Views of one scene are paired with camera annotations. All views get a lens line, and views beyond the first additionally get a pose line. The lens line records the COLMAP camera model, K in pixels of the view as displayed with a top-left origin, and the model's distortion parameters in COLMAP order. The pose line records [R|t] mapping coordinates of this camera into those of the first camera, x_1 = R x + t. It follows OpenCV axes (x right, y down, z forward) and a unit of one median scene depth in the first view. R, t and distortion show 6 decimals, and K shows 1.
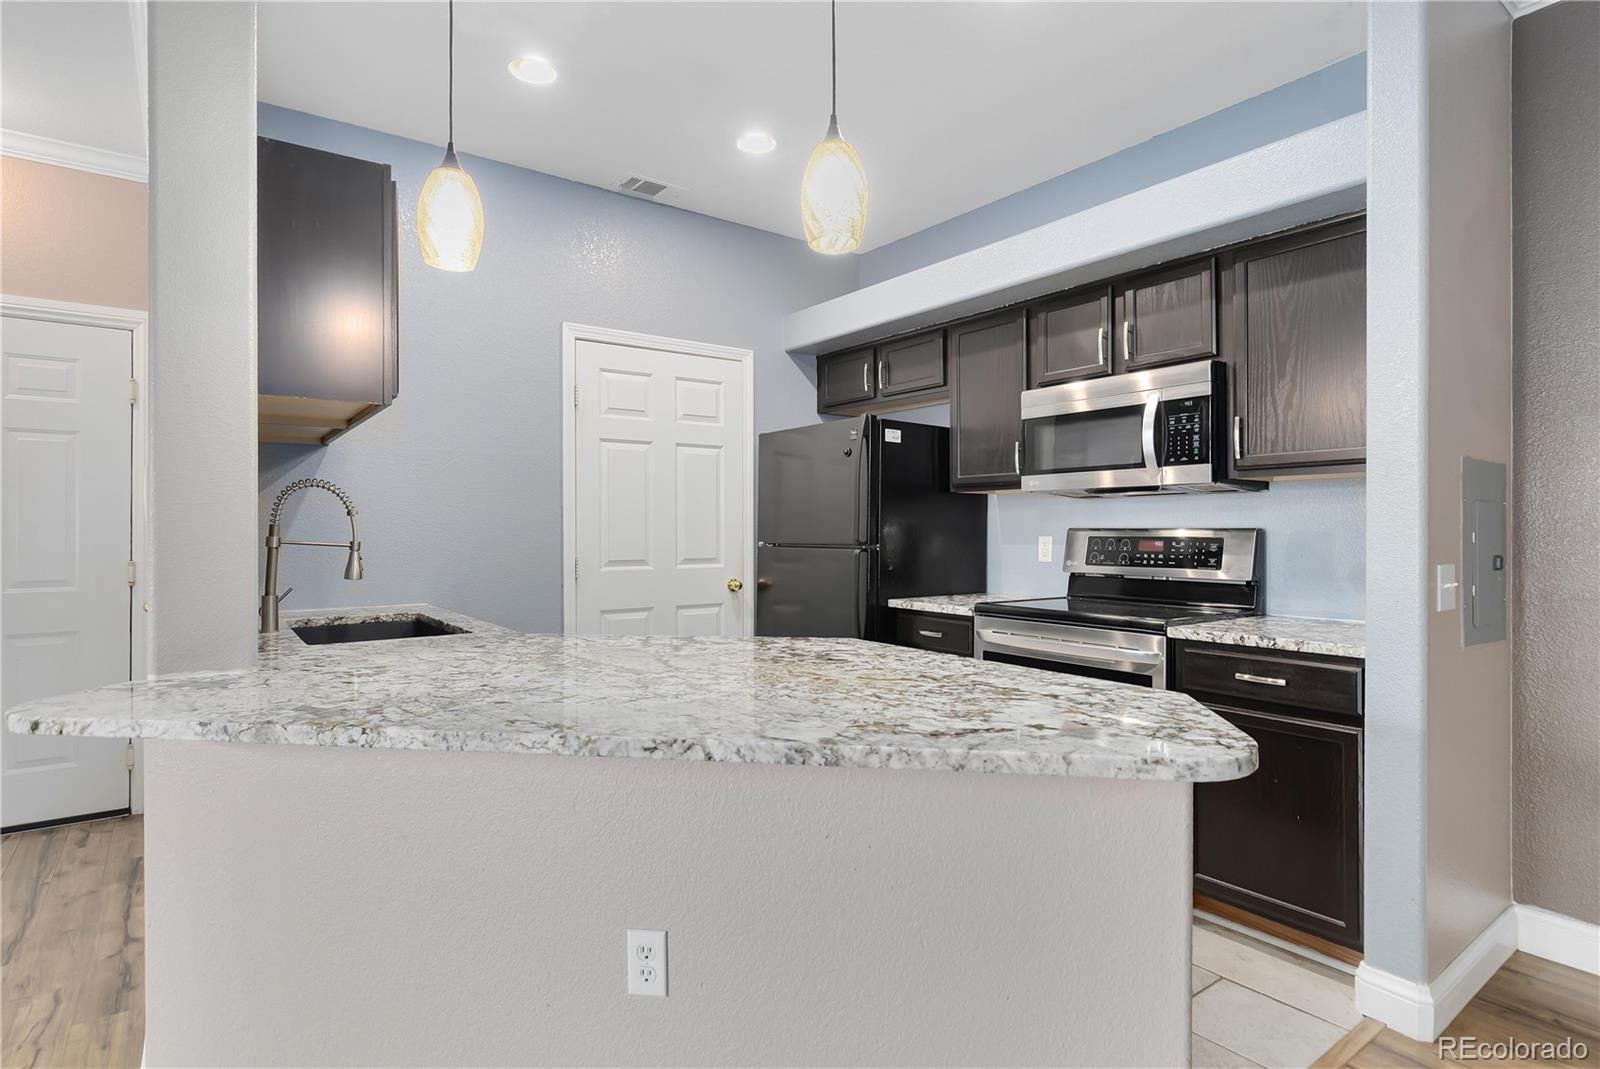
lens RADIAL K [[835.6, 0, 800.6], [0, 835.6, 522.4], [0, 0, 1]] dist [-0.005555, -0.000766]
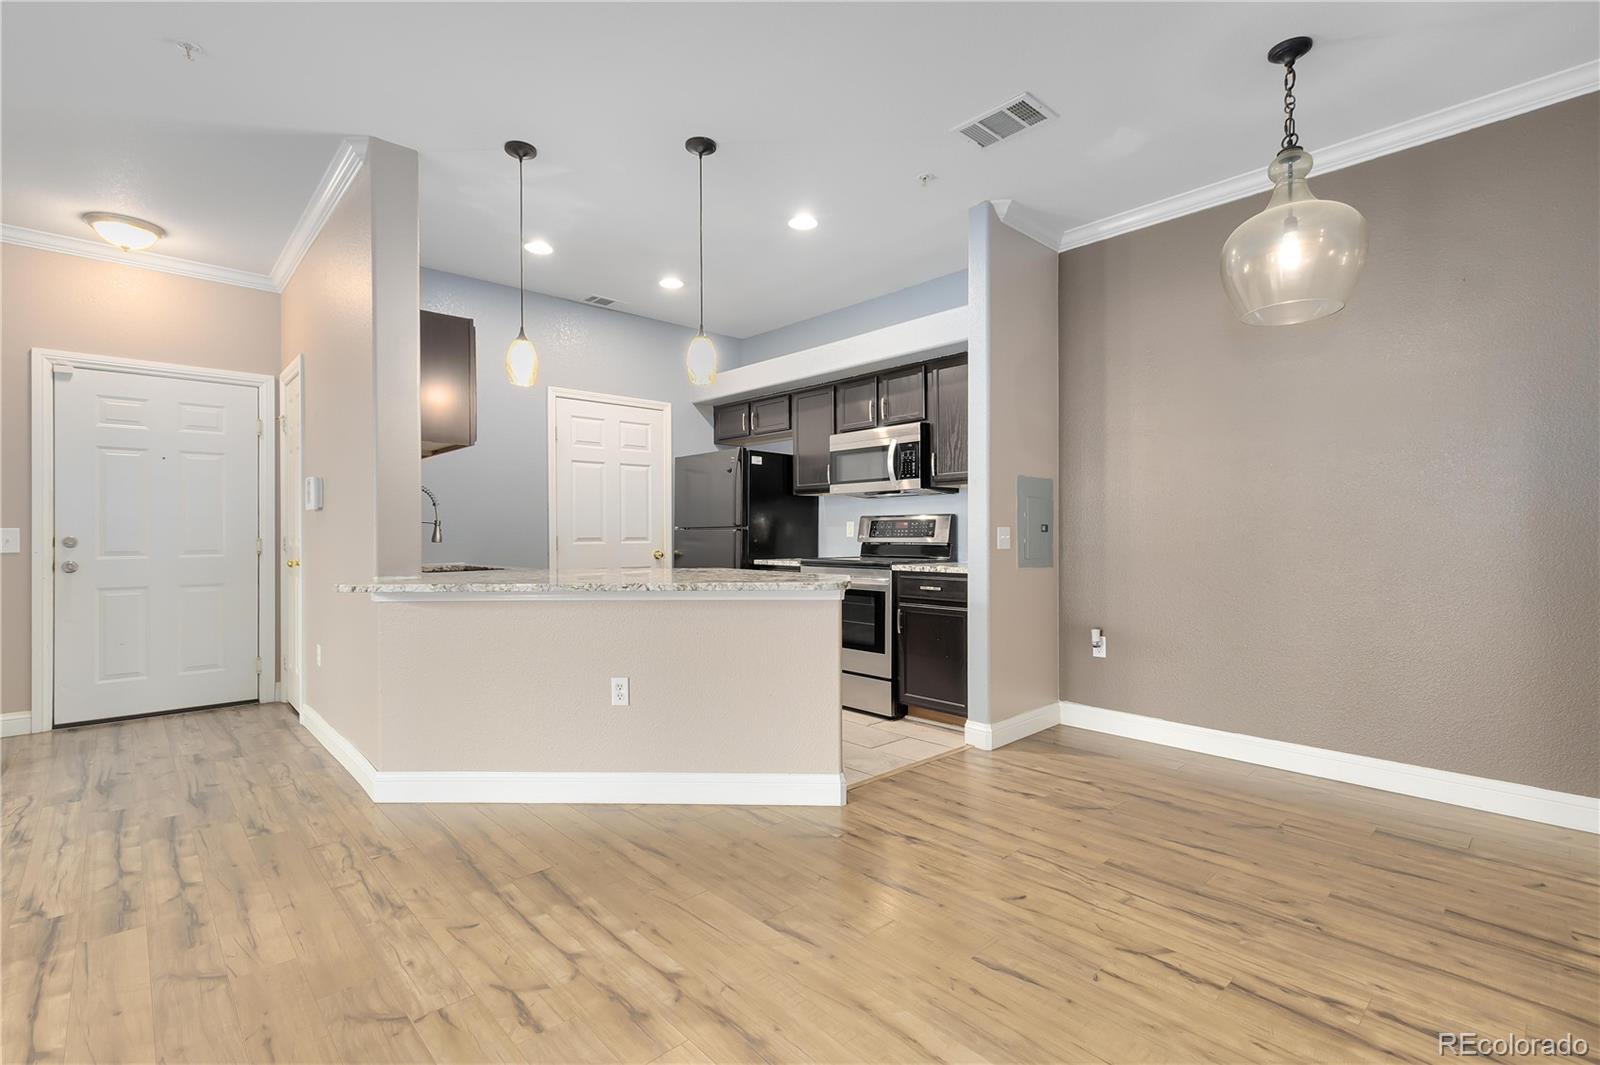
lens RADIAL K [[733.2, 0, 796.7], [0, 733.2, 526.5], [0, 0, 1]] dist [0.005232, 0.000730]
pose [[0.994461, -0.002336, 0.105076, 0.042149], [0.002391, 0.999997, -0.000399, 0.030872], [-0.105075, 0.000648, 0.994464, -0.497381]]
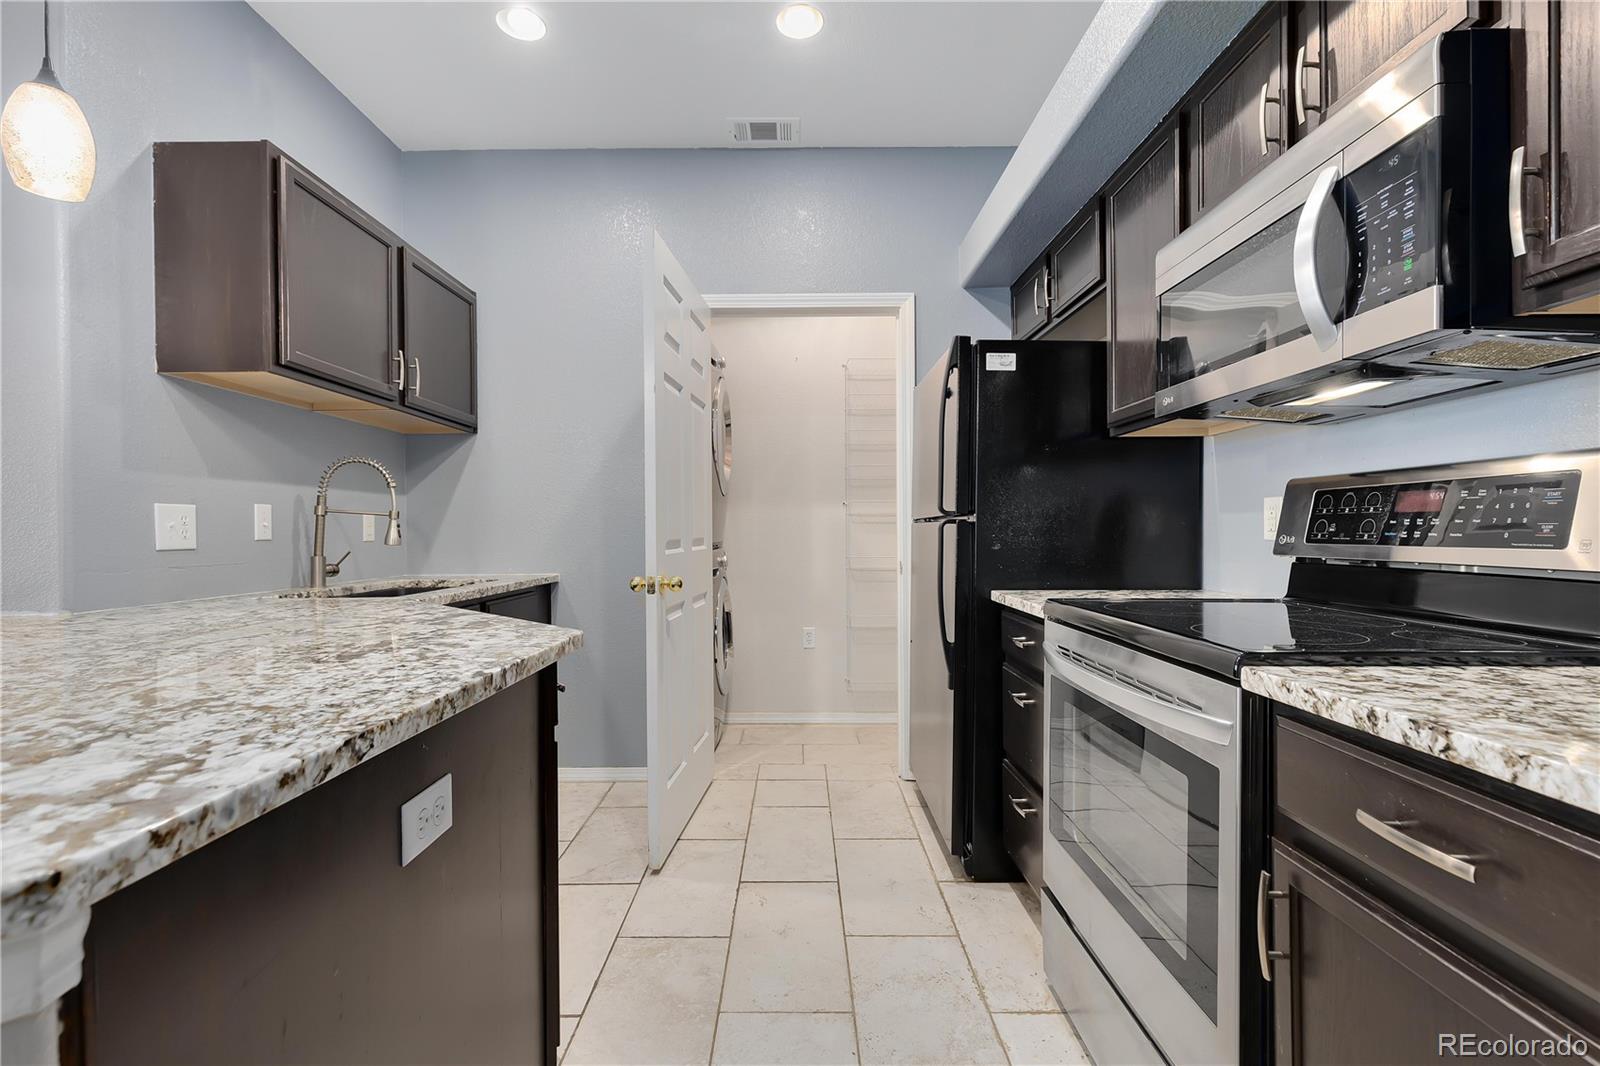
lens RADIAL K [[733.2, 0, 800.0], [0, 733.2, 531.4], [0, 0, 1]] dist [0.005232, 0.000730]
pose [[0.802006, -0.003197, -0.597307, 0.388553], [0.008727, 0.999942, 0.006367, 0.039797], [0.597252, -0.010319, 0.801987, 0.440517]]
